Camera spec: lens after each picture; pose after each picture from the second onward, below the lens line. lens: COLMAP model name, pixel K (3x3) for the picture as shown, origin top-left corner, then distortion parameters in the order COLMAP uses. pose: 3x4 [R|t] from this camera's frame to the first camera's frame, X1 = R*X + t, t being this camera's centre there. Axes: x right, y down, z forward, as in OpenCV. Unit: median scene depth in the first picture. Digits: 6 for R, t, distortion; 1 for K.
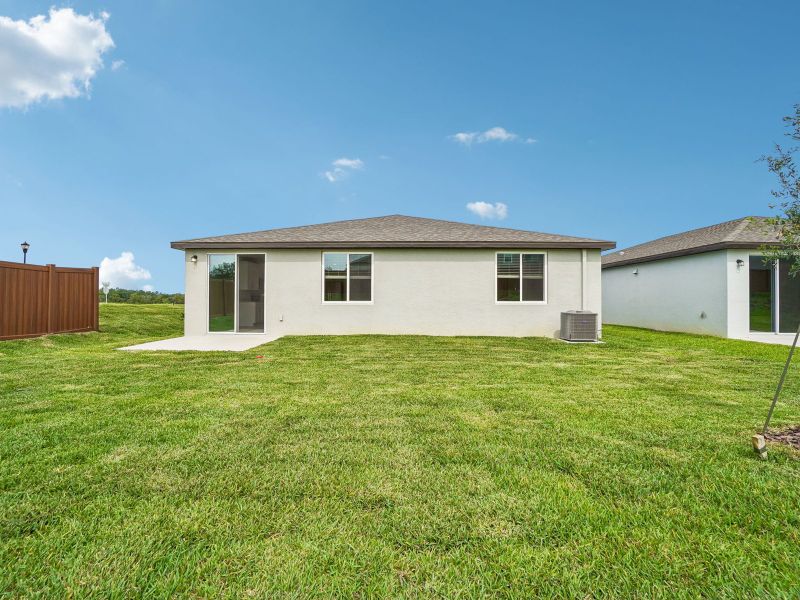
lens RADIAL K [[400.8, 0, 398.1], [0, 400.8, 295.5], [0, 0, 1]] dist [-0.025343, 0.000054]
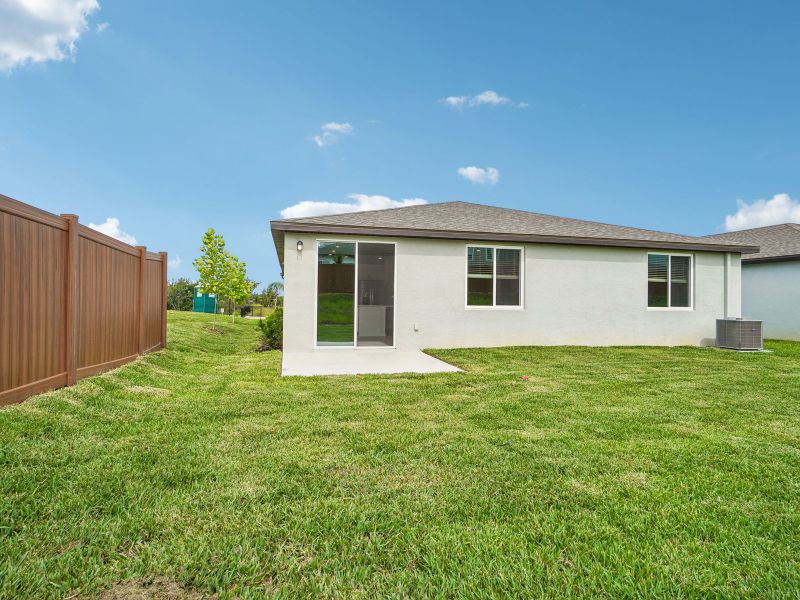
lens RADIAL K [[538.9, 0, 400.0], [0, 538.9, 300.0], [0, 0, 1]] dist [-0.001148, -0.000097]
pose [[0.956624, 0.010547, 0.291134, -0.630715], [-0.011878, 0.999926, 0.002805, 0.001566], [-0.291083, -0.006142, 0.956678, 0.001983]]
